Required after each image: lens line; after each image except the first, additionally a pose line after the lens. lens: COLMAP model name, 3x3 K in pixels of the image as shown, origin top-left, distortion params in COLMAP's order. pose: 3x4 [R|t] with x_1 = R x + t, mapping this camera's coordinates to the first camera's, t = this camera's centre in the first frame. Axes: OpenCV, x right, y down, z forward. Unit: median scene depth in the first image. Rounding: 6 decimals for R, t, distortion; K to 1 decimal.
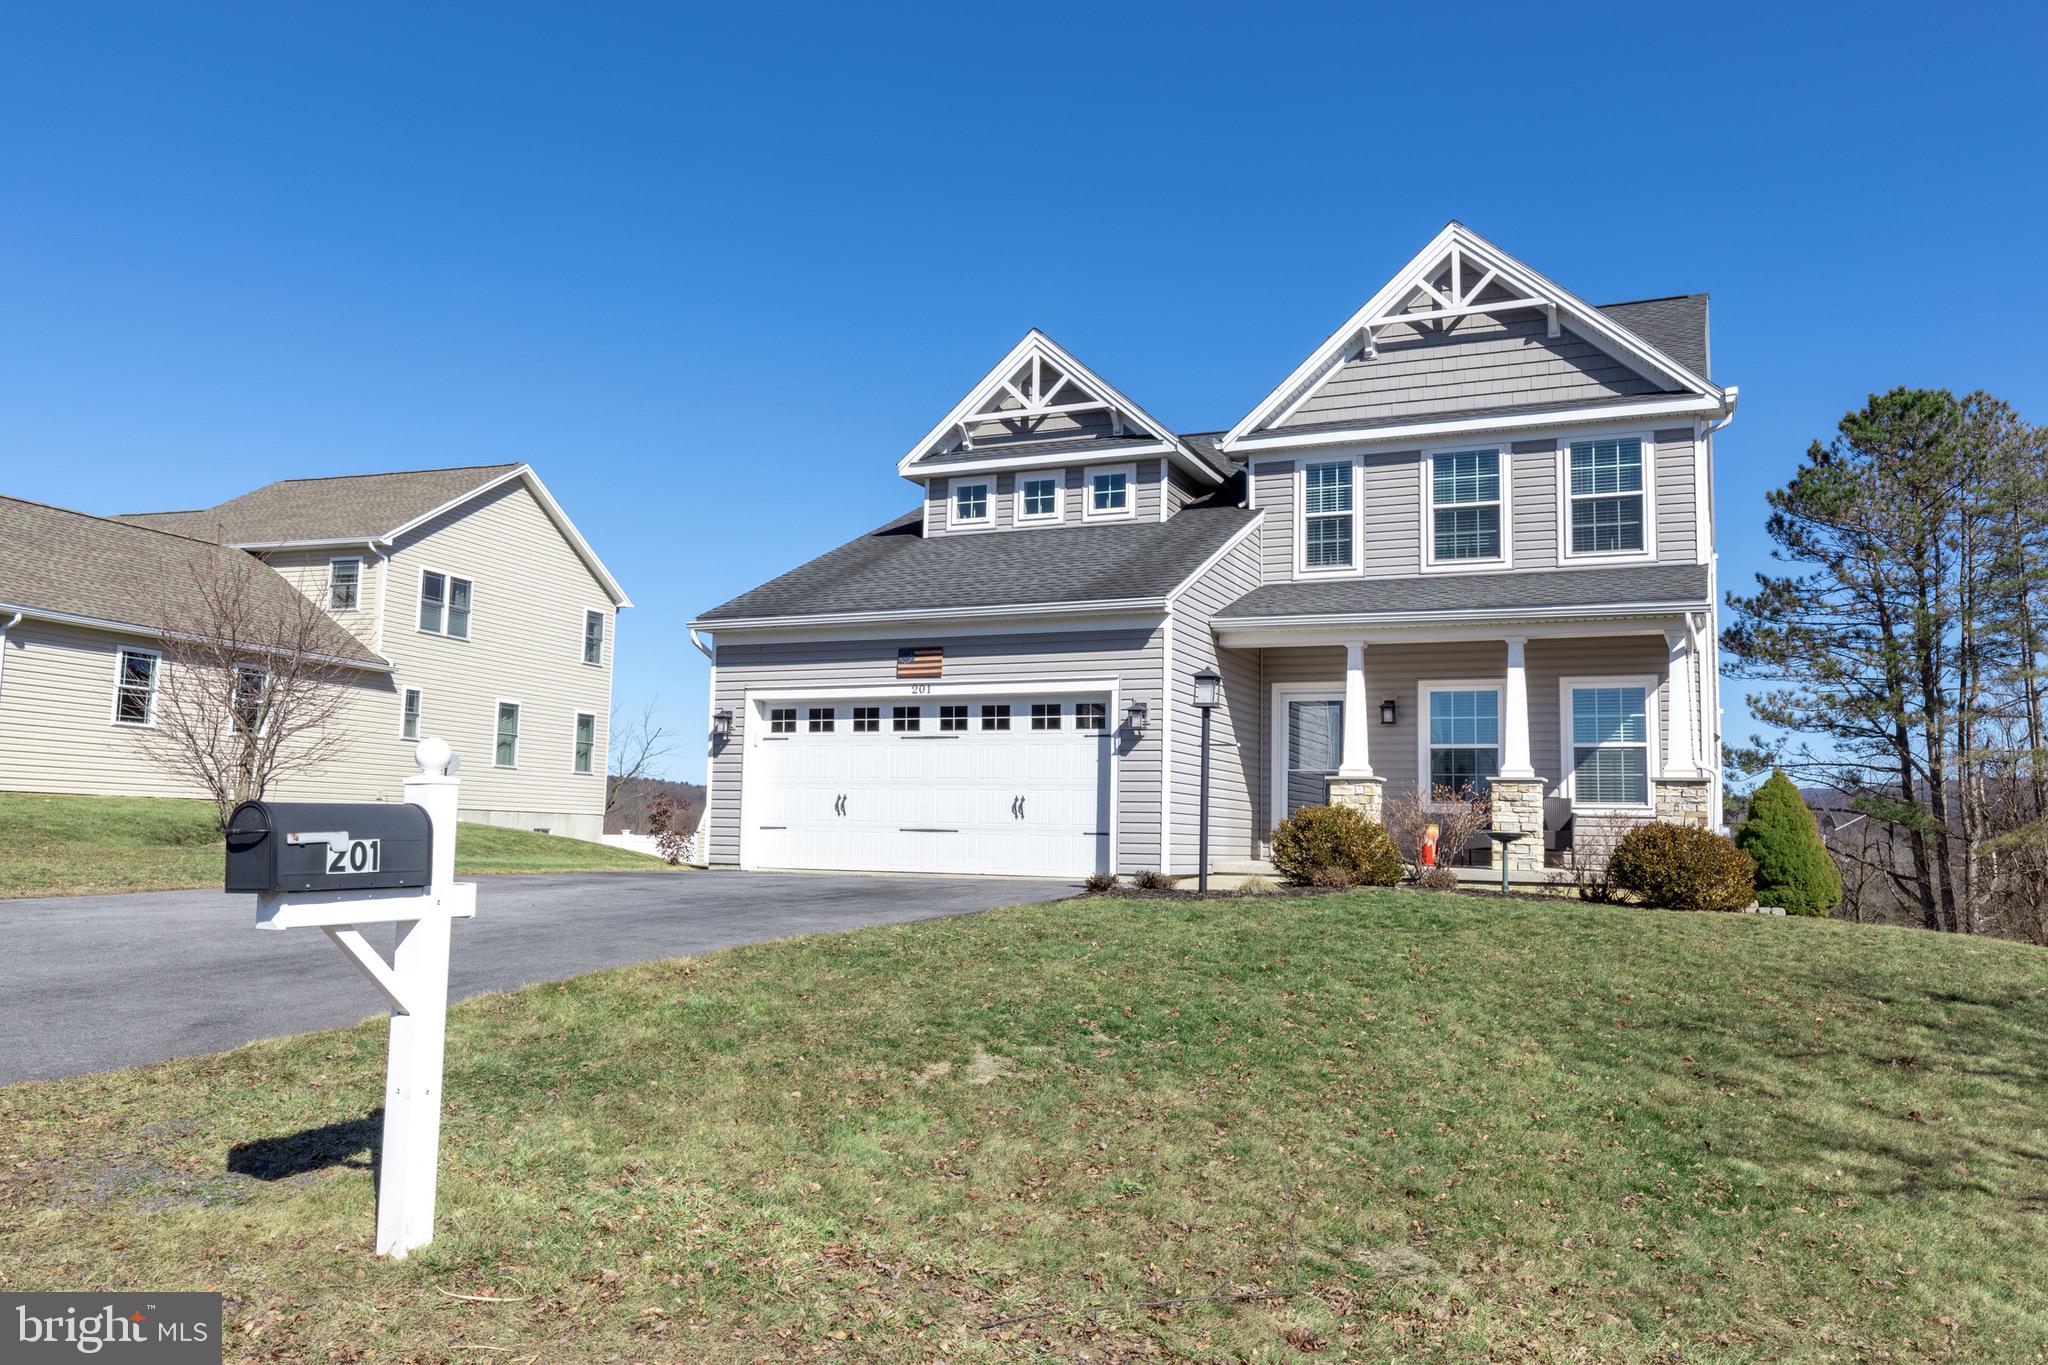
lens RADIAL K [[1537.3, 0, 1034.8], [0, 1537.3, 681.3], [0, 0, 1]] dist [0.000629, 0.001250]
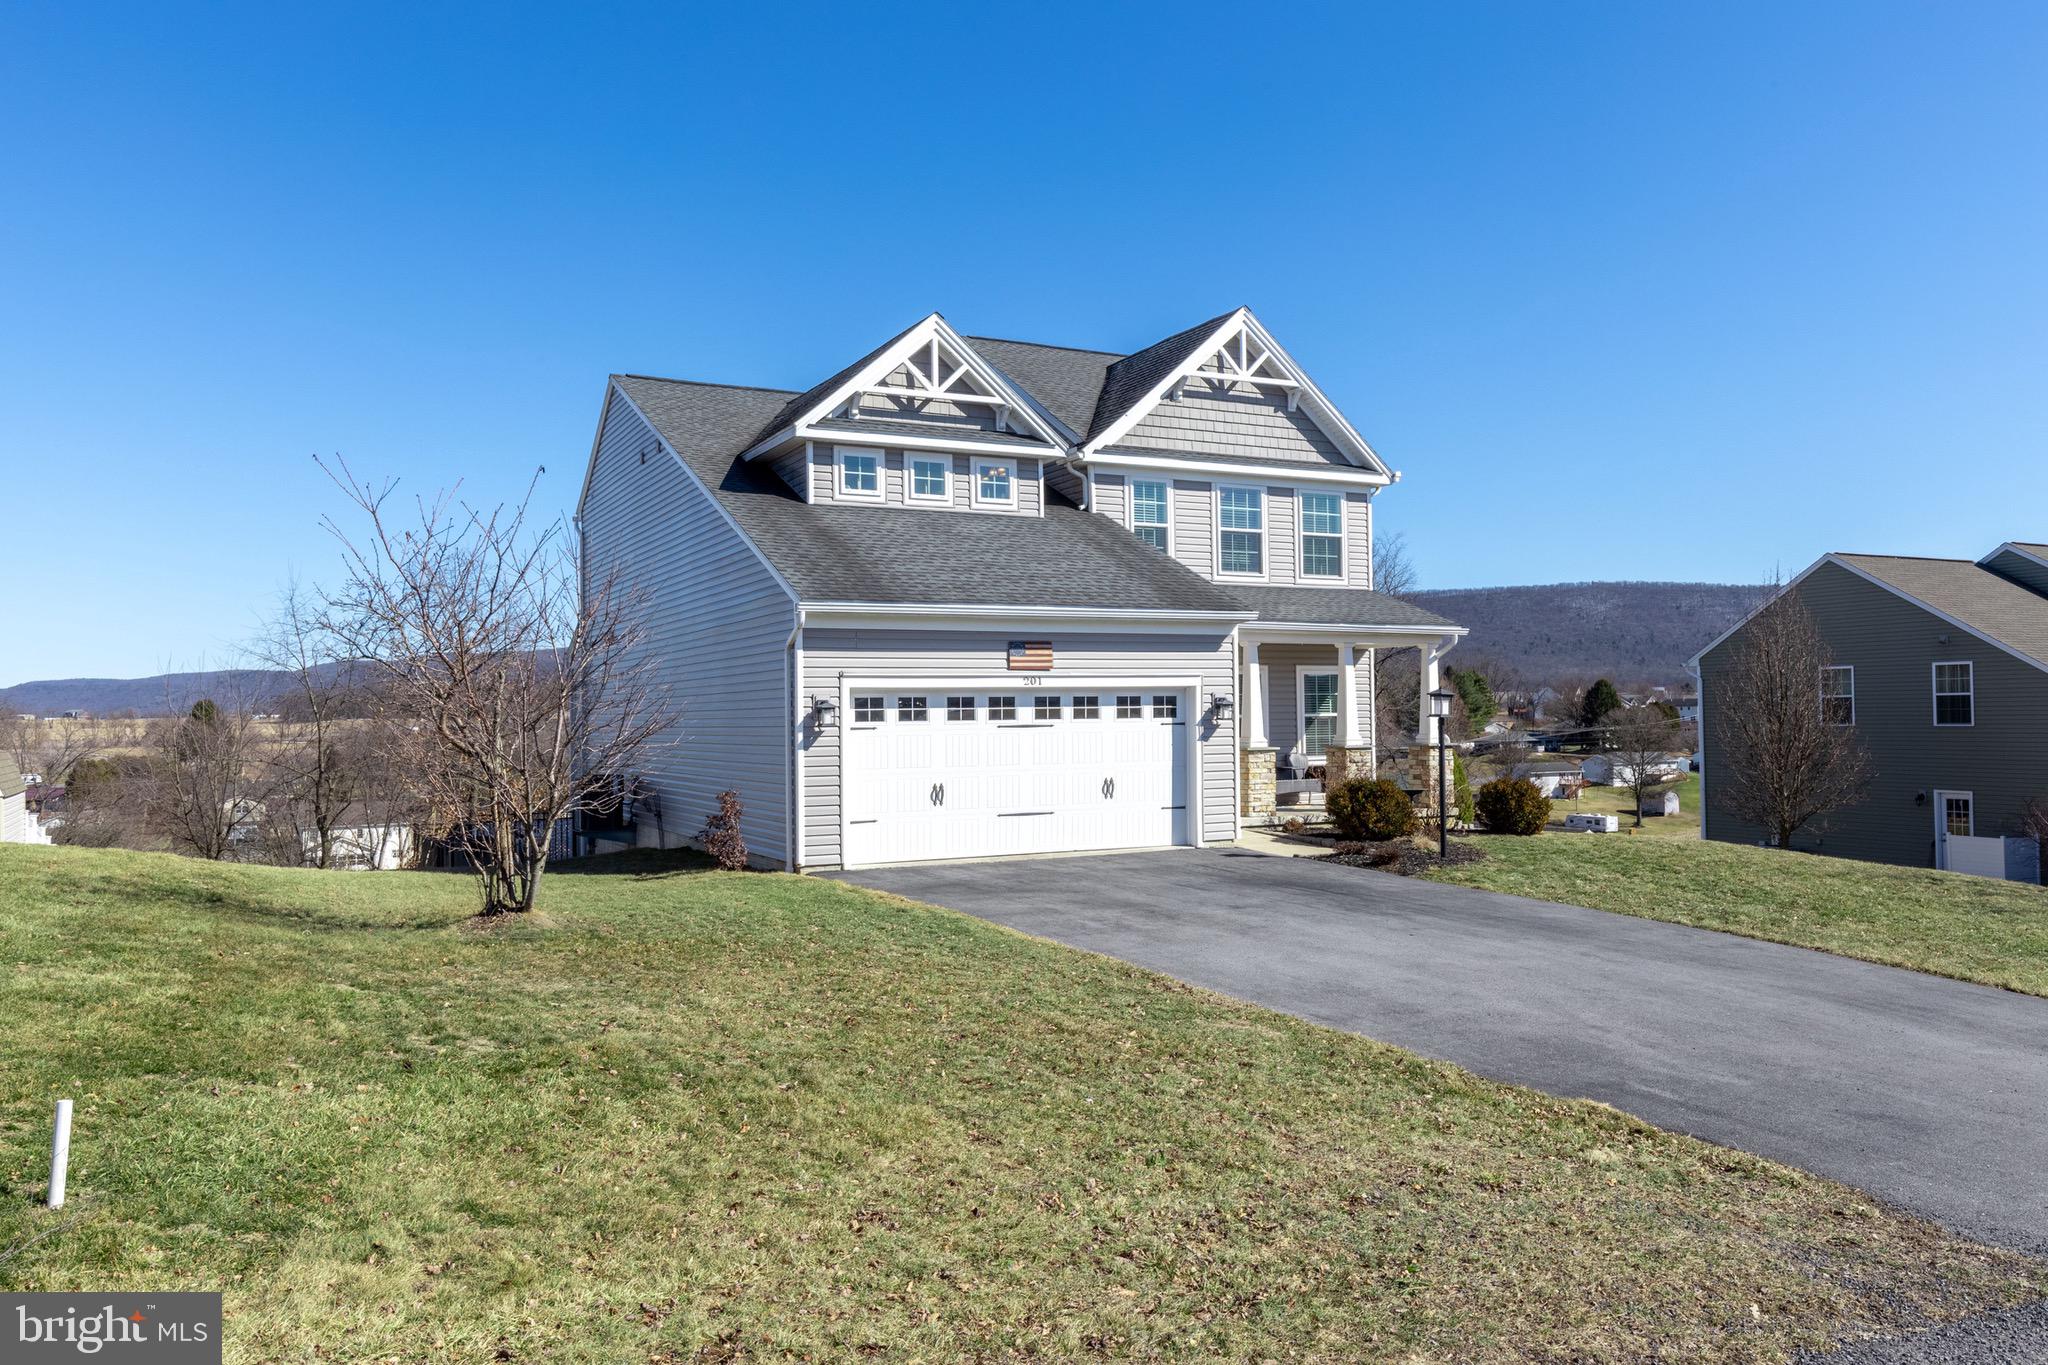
lens RADIAL K [[1482.2, 0, 1023.3], [0, 1482.2, 675.6], [0, 0, 1]] dist [-0.000538, -0.002417]
pose [[0.624143, -0.007659, 0.781272, -0.808361], [-0.055346, 0.997006, 0.053989, -0.049299], [-0.779347, -0.076938, 0.621851, 0.352447]]
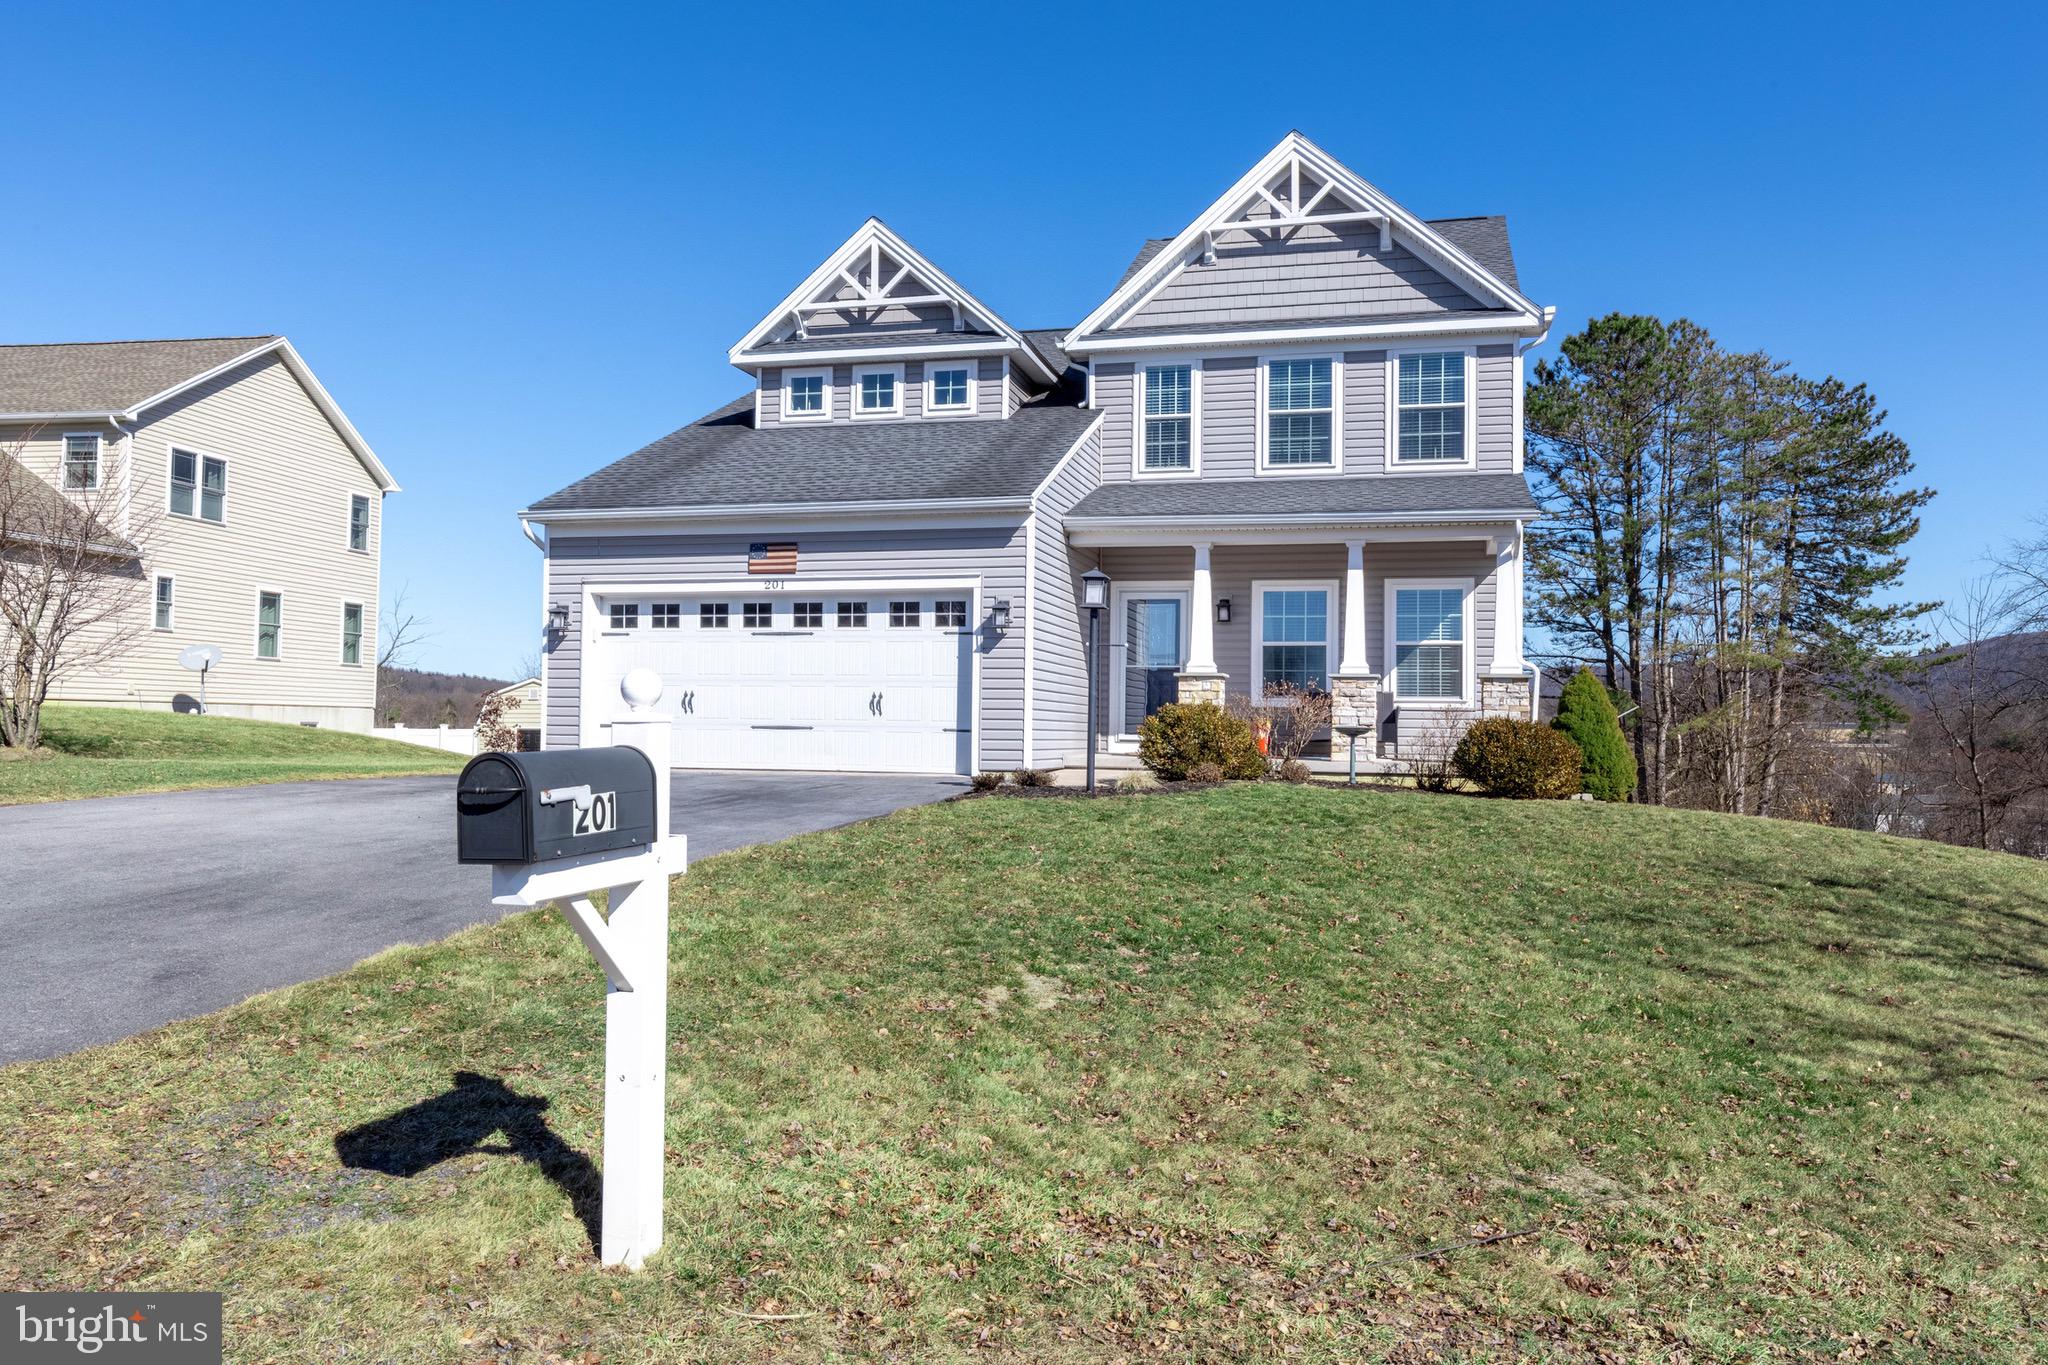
lens RADIAL K [[1482.2, 0, 1033.1], [0, 1482.2, 680.9], [0, 0, 1]] dist [-0.000538, -0.002417]
pose [[0.985123, -0.002490, 0.171830, -0.069031], [-0.010115, 0.997321, 0.072447, -0.003824], [-0.171551, -0.073107, 0.982459, 0.033966]]
